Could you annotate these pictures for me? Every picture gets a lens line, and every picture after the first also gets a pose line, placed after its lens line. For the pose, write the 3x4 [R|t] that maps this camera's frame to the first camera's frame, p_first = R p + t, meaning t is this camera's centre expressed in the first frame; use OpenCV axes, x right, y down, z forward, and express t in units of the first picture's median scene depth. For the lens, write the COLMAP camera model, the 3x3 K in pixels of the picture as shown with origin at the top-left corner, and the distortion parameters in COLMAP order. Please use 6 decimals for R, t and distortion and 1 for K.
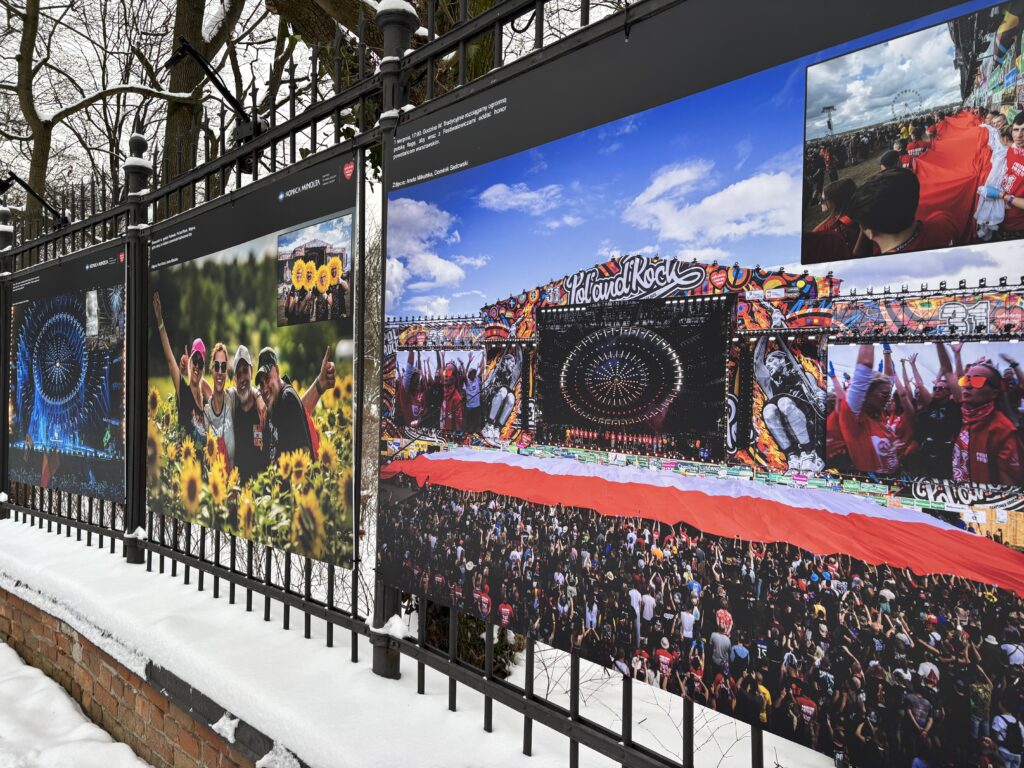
lens RADIAL K [[772.3, 0, 510.6], [0, 772.3, 387.8], [0, 0, 1]] dist [0.047835, -0.040685]
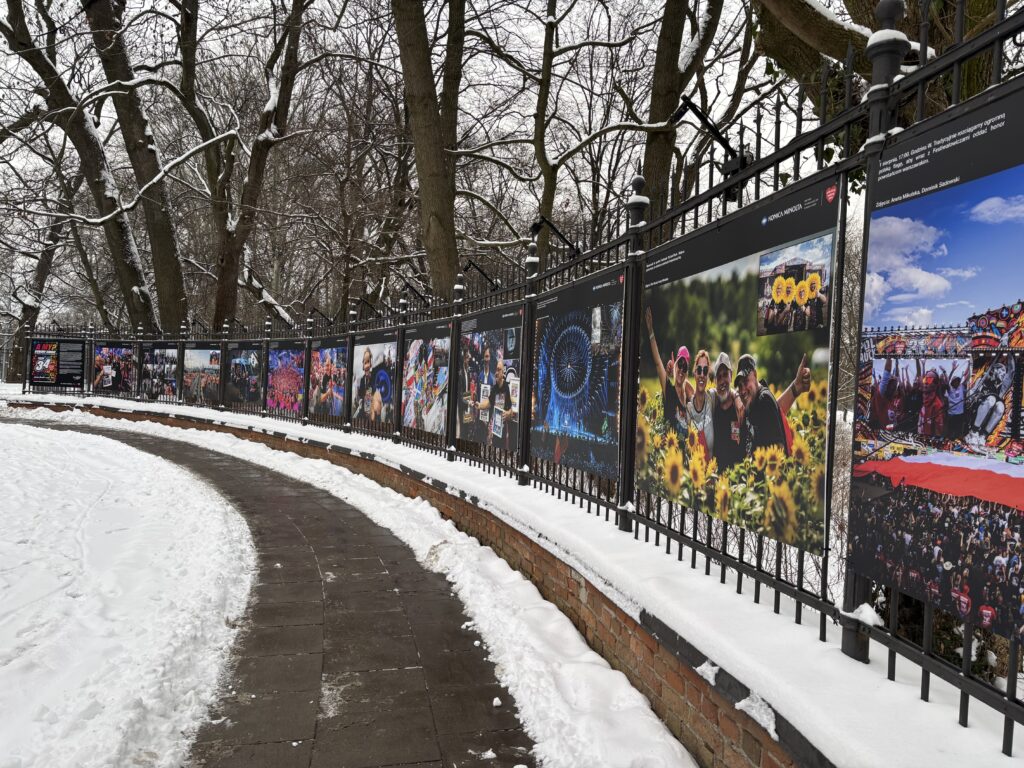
lens RADIAL K [[772.3, 0, 511.4], [0, 772.3, 393.6], [0, 0, 1]] dist [0.047835, -0.040685]
pose [[0.847616, 0.029634, -0.529783, 0.000082], [-0.026665, 0.999557, 0.013249, -0.000178], [0.529940, 0.002897, 0.848030, -0.161844]]
